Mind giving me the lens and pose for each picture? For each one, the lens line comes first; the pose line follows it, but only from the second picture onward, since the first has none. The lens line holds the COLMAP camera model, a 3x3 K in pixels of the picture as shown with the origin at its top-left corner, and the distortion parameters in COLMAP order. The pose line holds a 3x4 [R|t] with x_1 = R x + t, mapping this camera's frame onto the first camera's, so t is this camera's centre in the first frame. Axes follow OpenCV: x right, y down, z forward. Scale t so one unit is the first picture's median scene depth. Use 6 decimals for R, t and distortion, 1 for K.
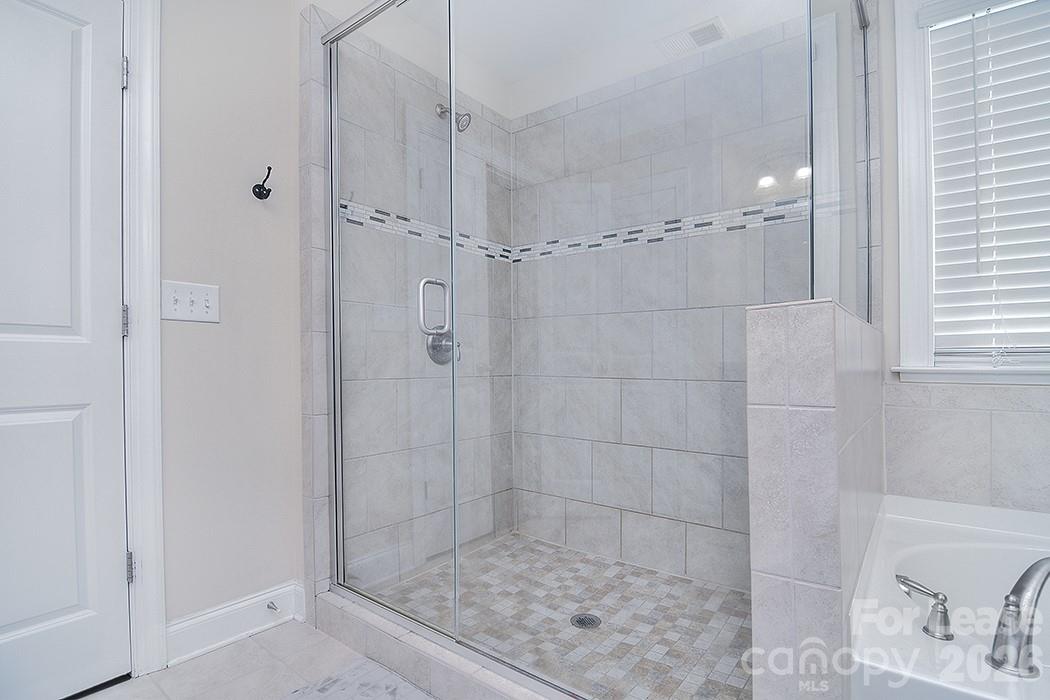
lens RADIAL K [[507.8, 0, 530.1], [0, 507.8, 358.5], [0, 0, 1]] dist [-0.011157, -0.000225]
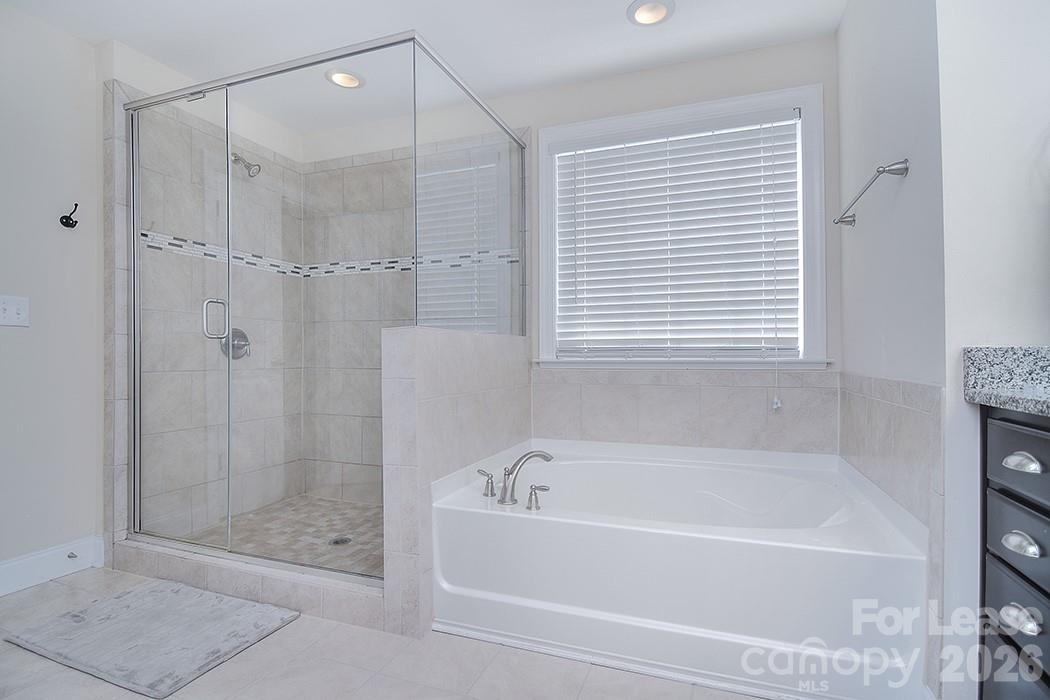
lens RADIAL K [[507.8, 0, 524.4], [0, 507.8, 343.1], [0, 0, 1]] dist [-0.011157, -0.000225]
pose [[0.960135, 0.005554, 0.279481, 0.187331], [0.000667, 0.999754, -0.022157, -0.000158], [-0.279535, 0.021460, 0.959896, -0.456136]]
